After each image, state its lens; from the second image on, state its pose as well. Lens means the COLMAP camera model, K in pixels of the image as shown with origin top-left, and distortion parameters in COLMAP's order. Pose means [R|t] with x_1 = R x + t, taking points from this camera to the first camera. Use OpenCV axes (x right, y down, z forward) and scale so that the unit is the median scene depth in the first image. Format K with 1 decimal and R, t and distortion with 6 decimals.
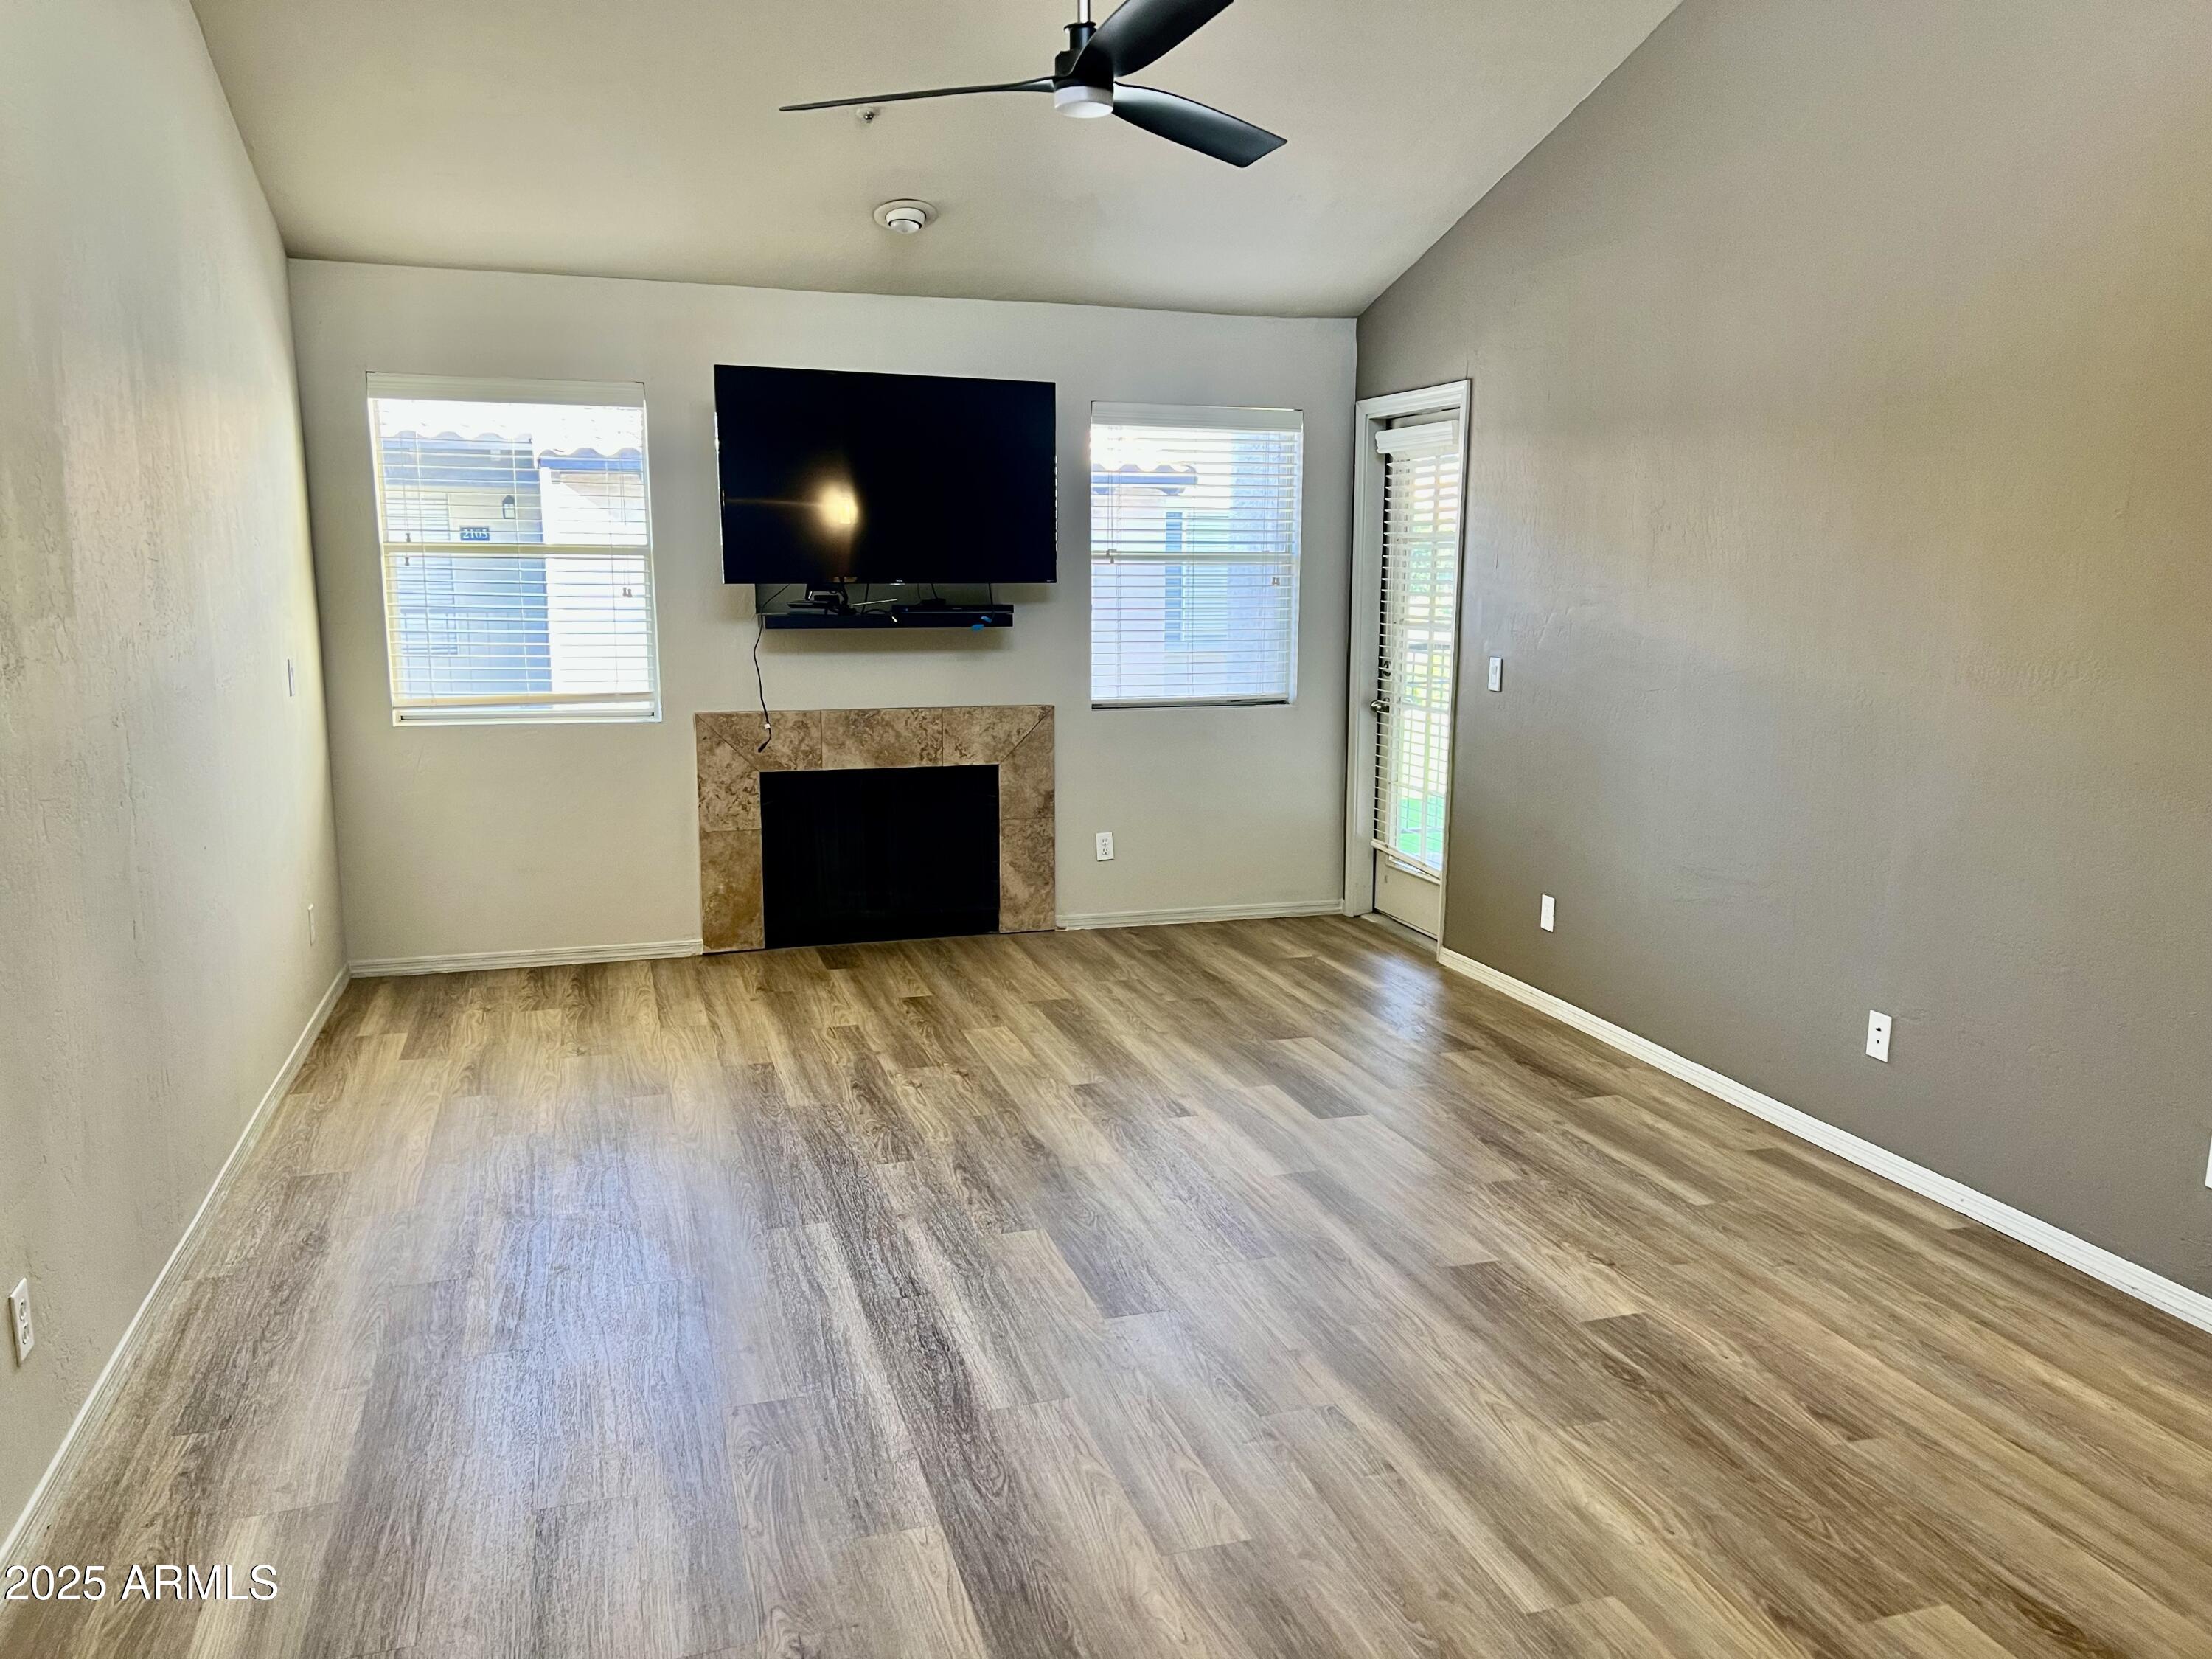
lens RADIAL K [[1690.4, 0, 1120.6], [0, 1690.4, 846.7], [0, 0, 1]] dist [0.065982, -0.084710]
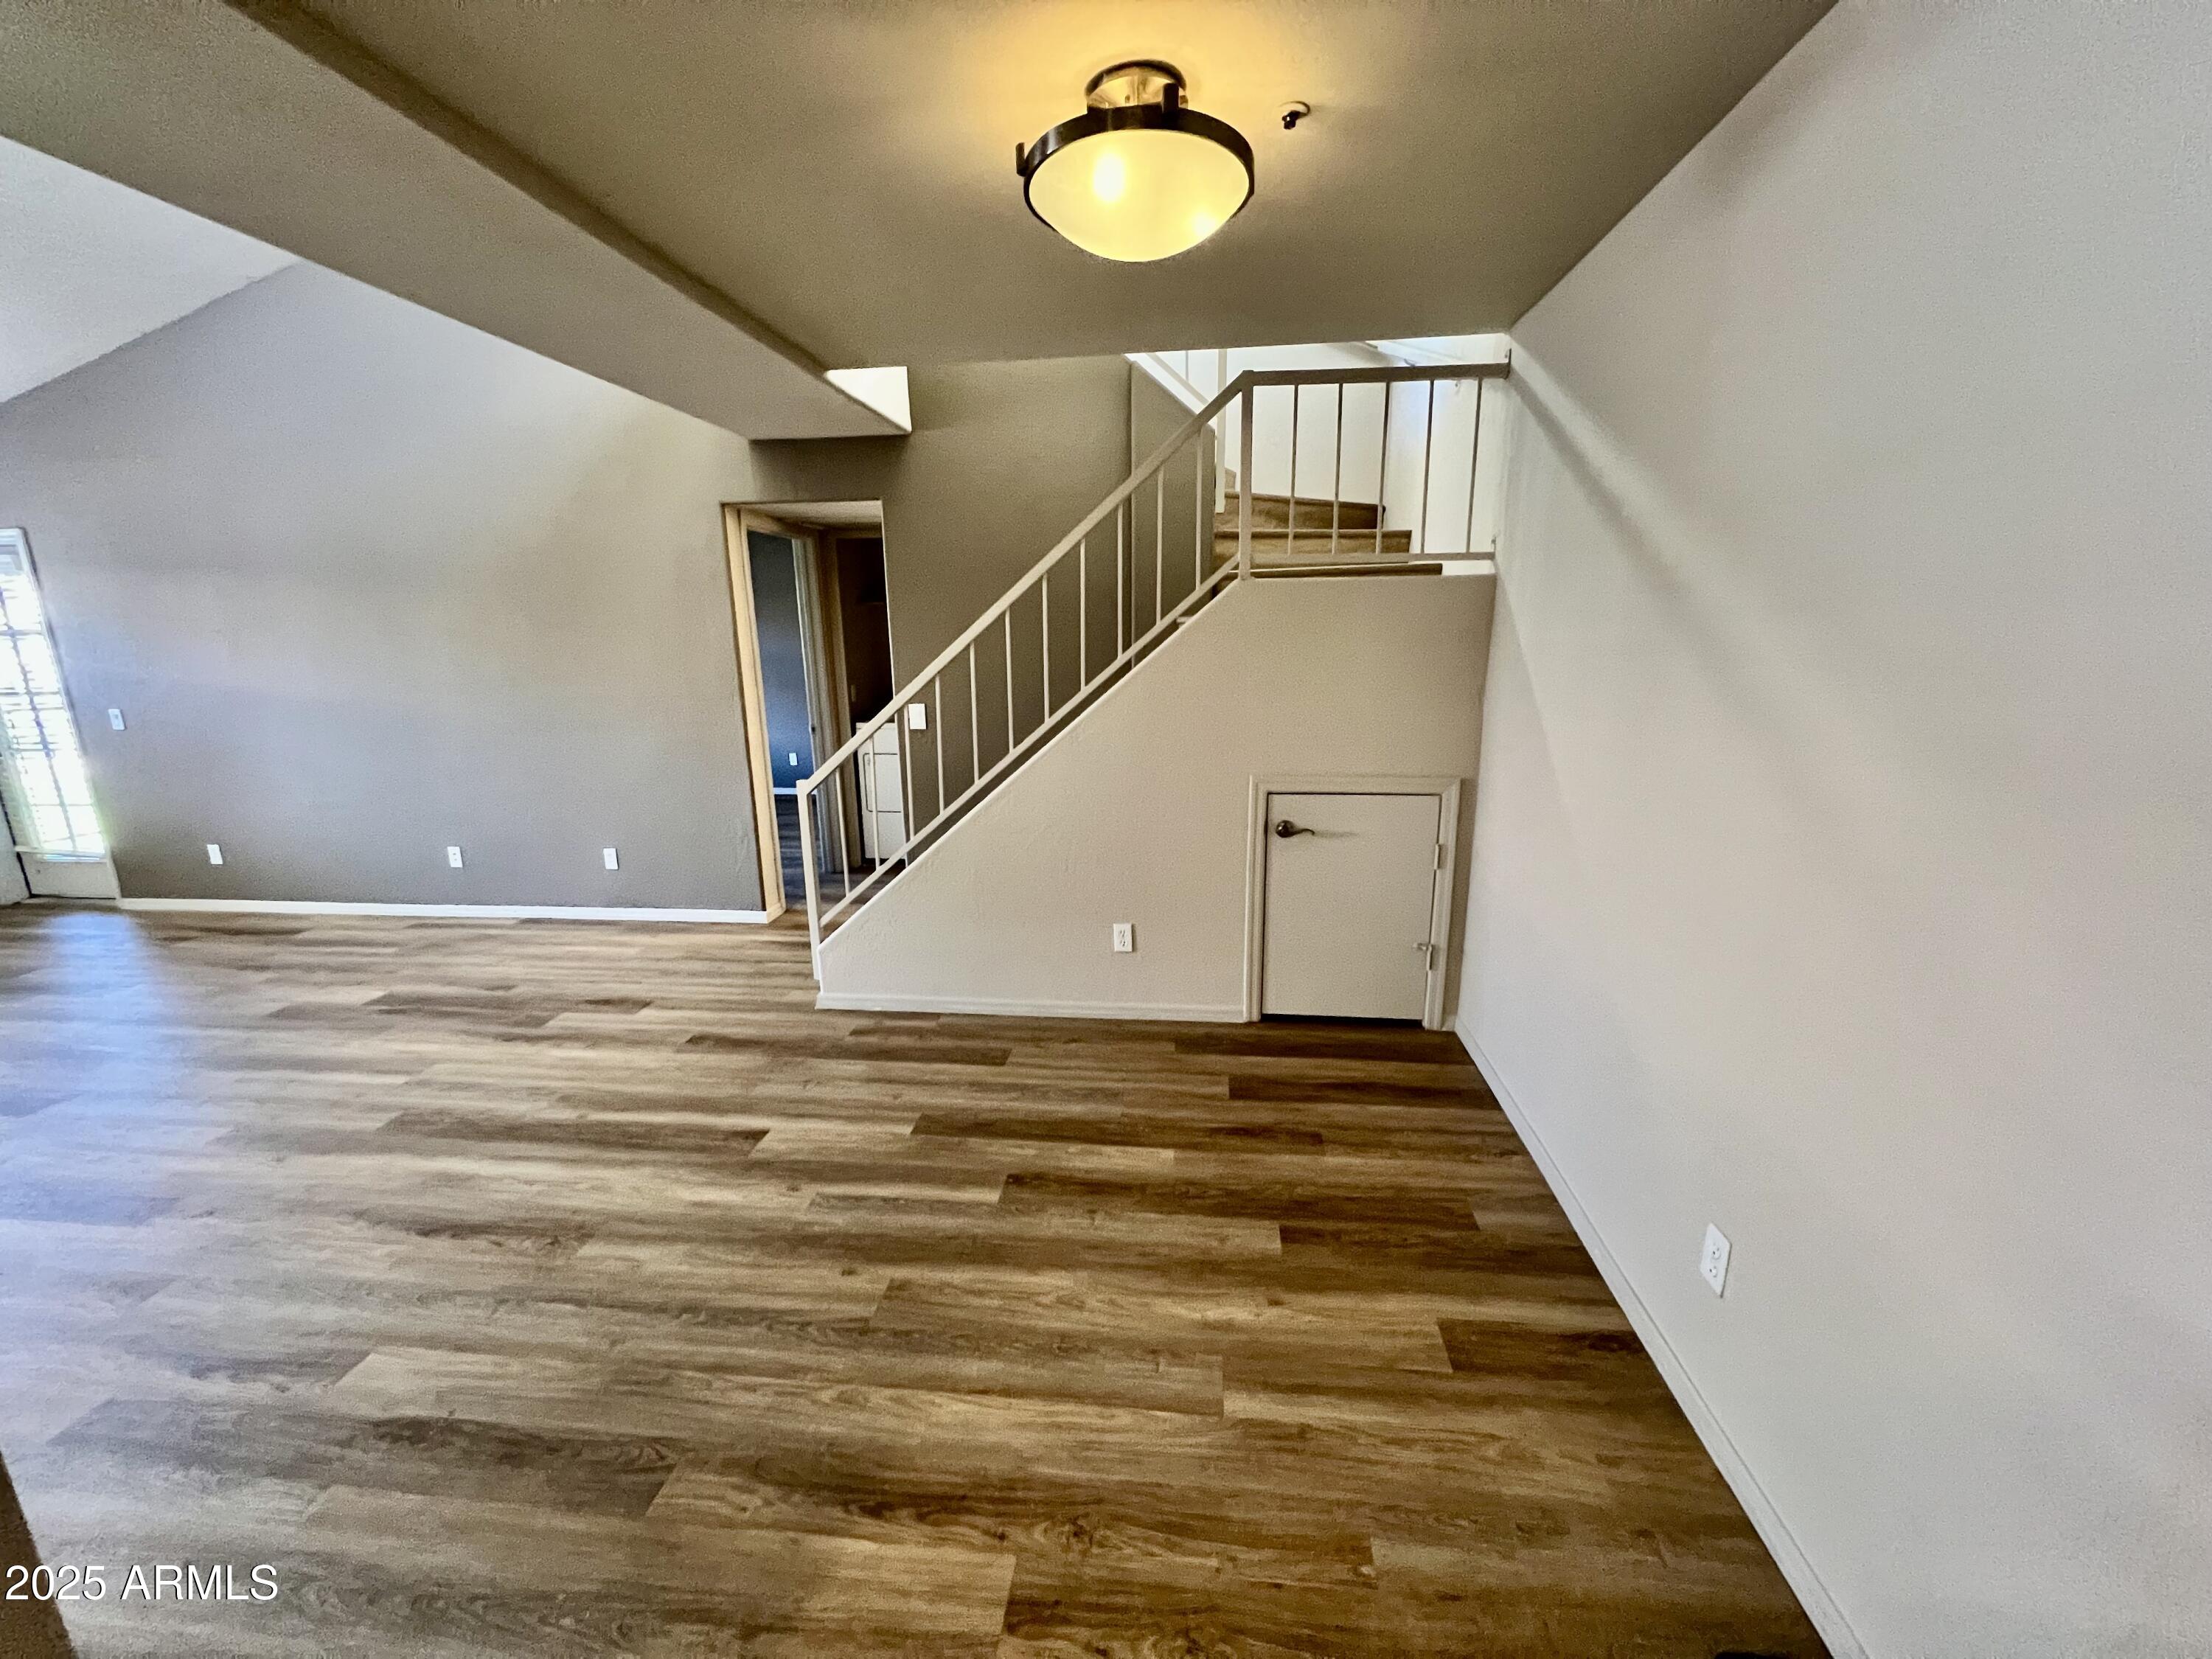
lens RADIAL K [[885.4, 0, 1109.2], [0, 885.4, 835.1], [0, 0, 1]] dist [-0.000137, 0.000003]
pose [[0.409297, -0.221283, 0.885161, -0.373280], [0.178496, 0.970818, 0.160160, 0.084050], [-0.894771, 0.092444, 0.436851, -0.456098]]
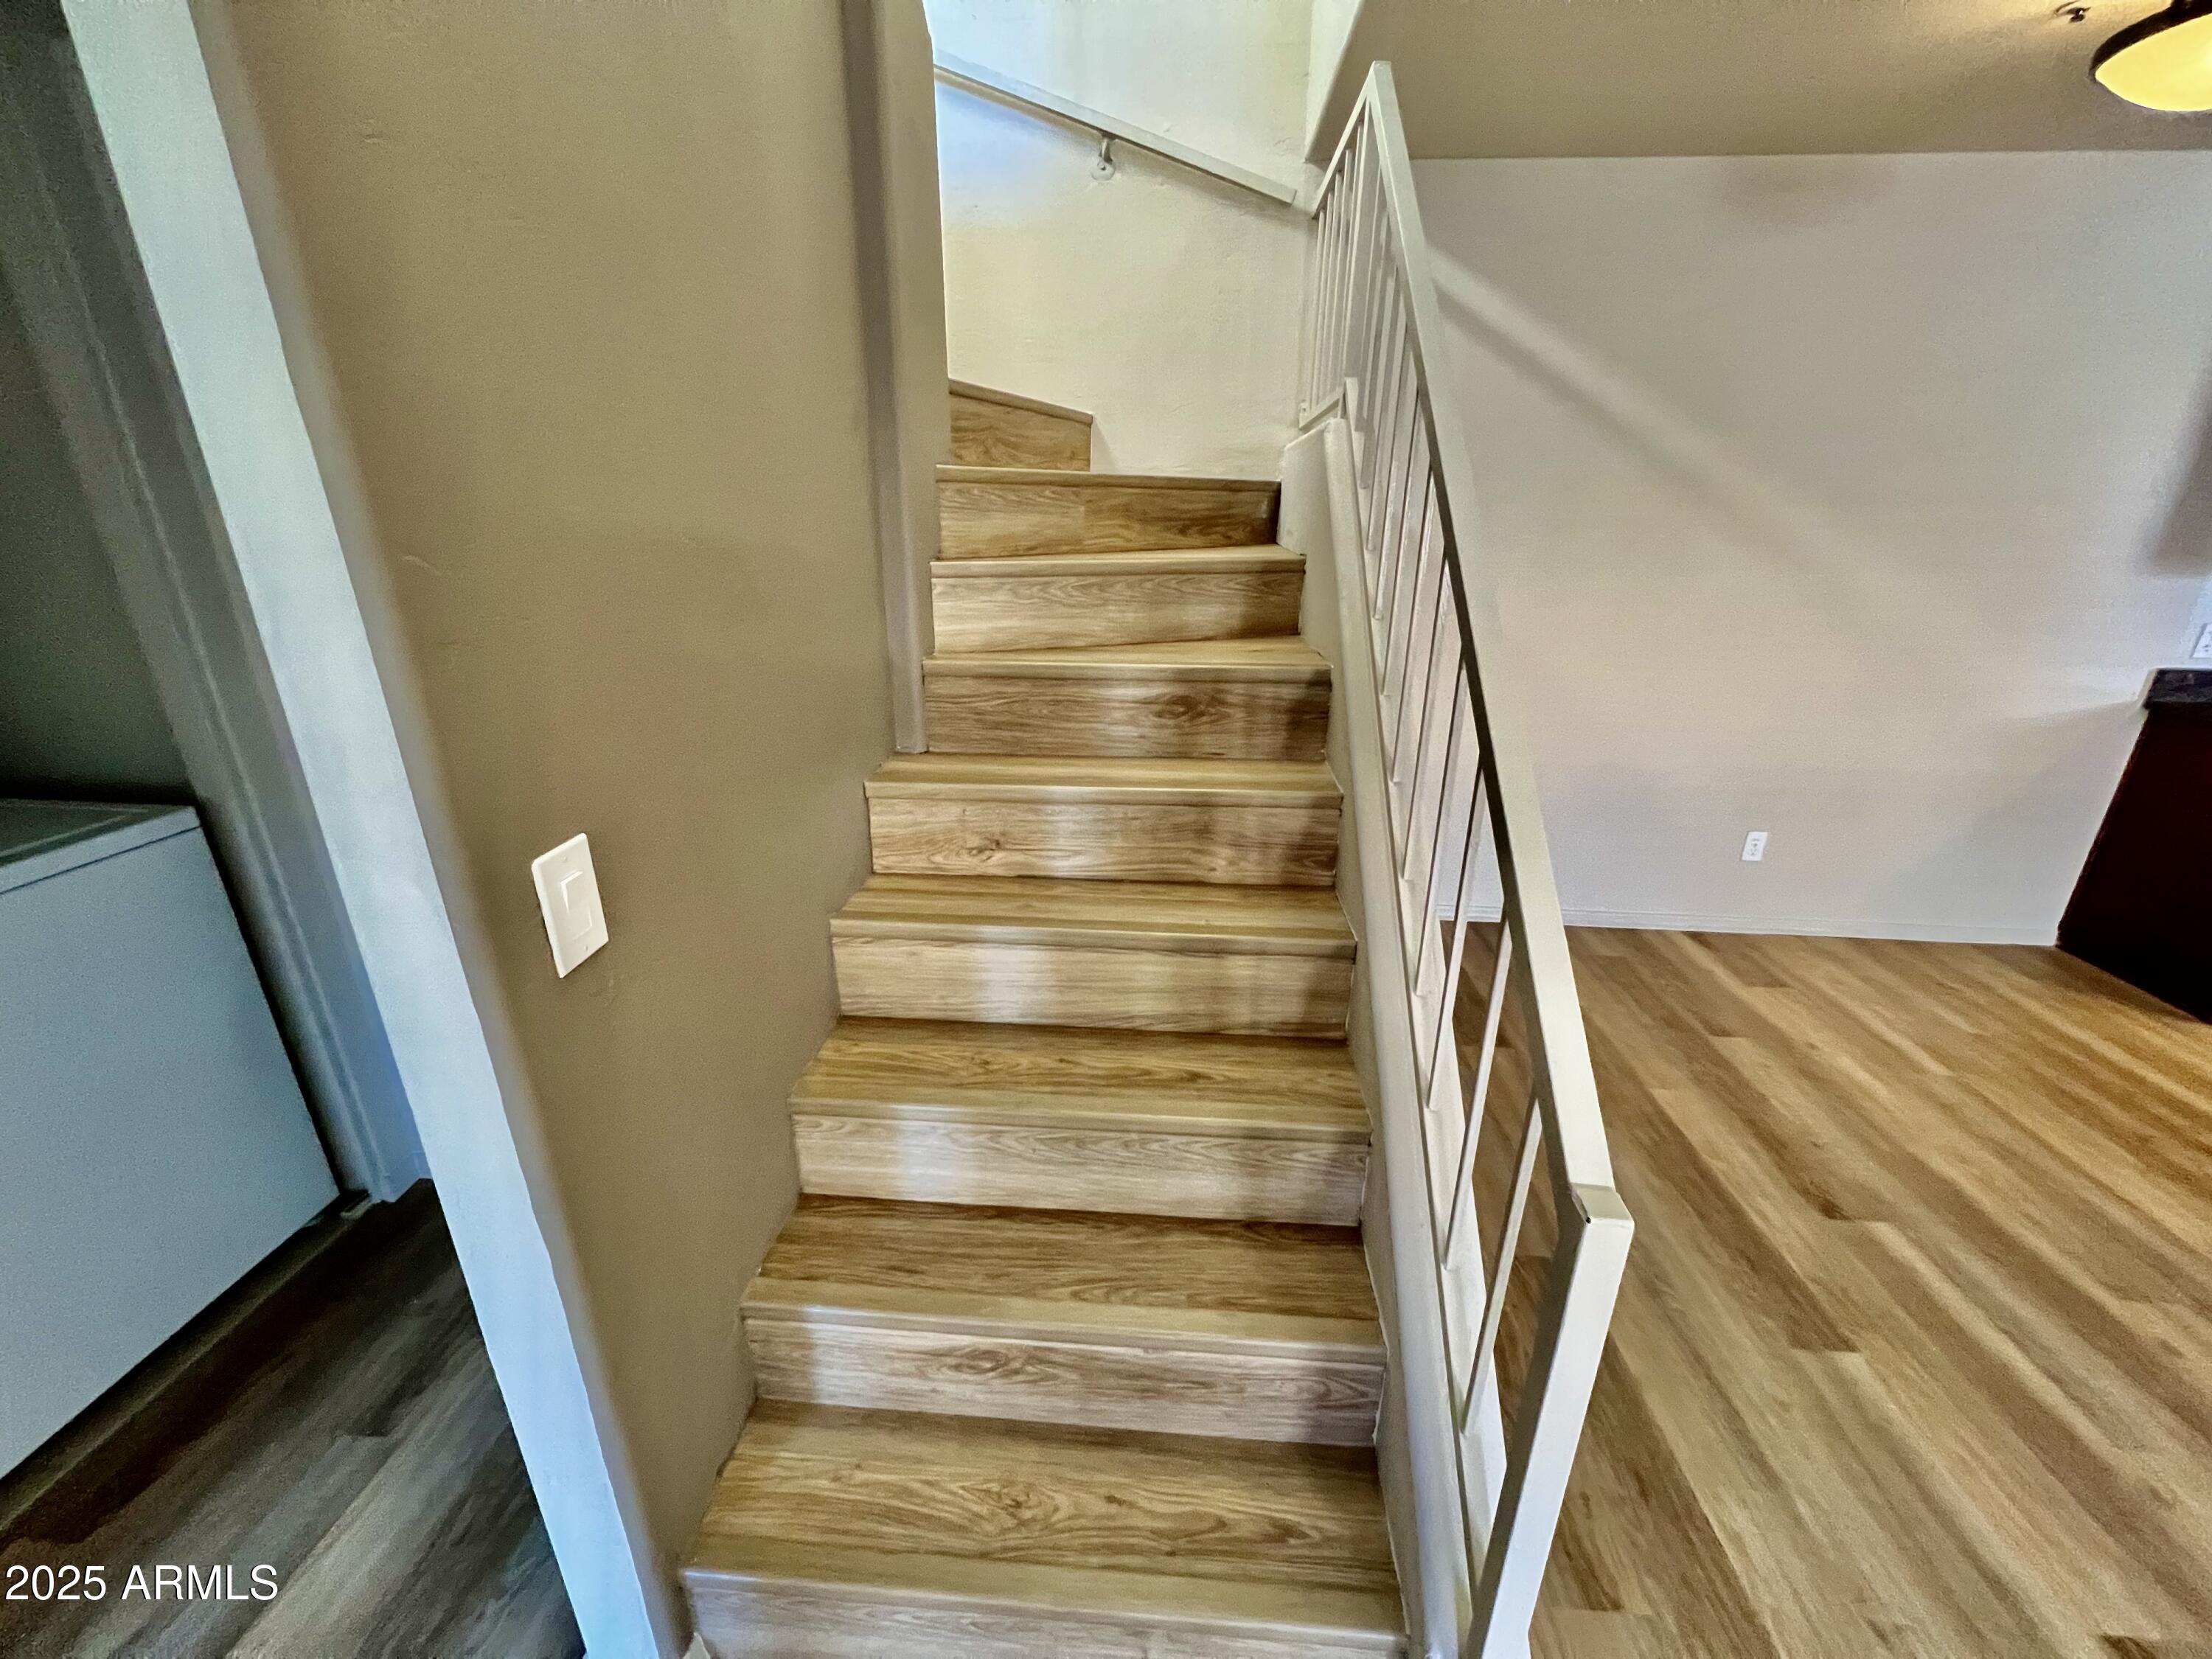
lens RADIAL K [[880.9, 0, 1118.3], [0, 880.9, 837.7], [0, 0, 1]] dist [-0.002567, 0.000069]
pose [[-0.928803, -0.148172, 0.339662, 0.744792], [0.045672, 0.863824, 0.501719, -0.117242], [-0.367749, 0.481512, -0.795555, 0.798768]]
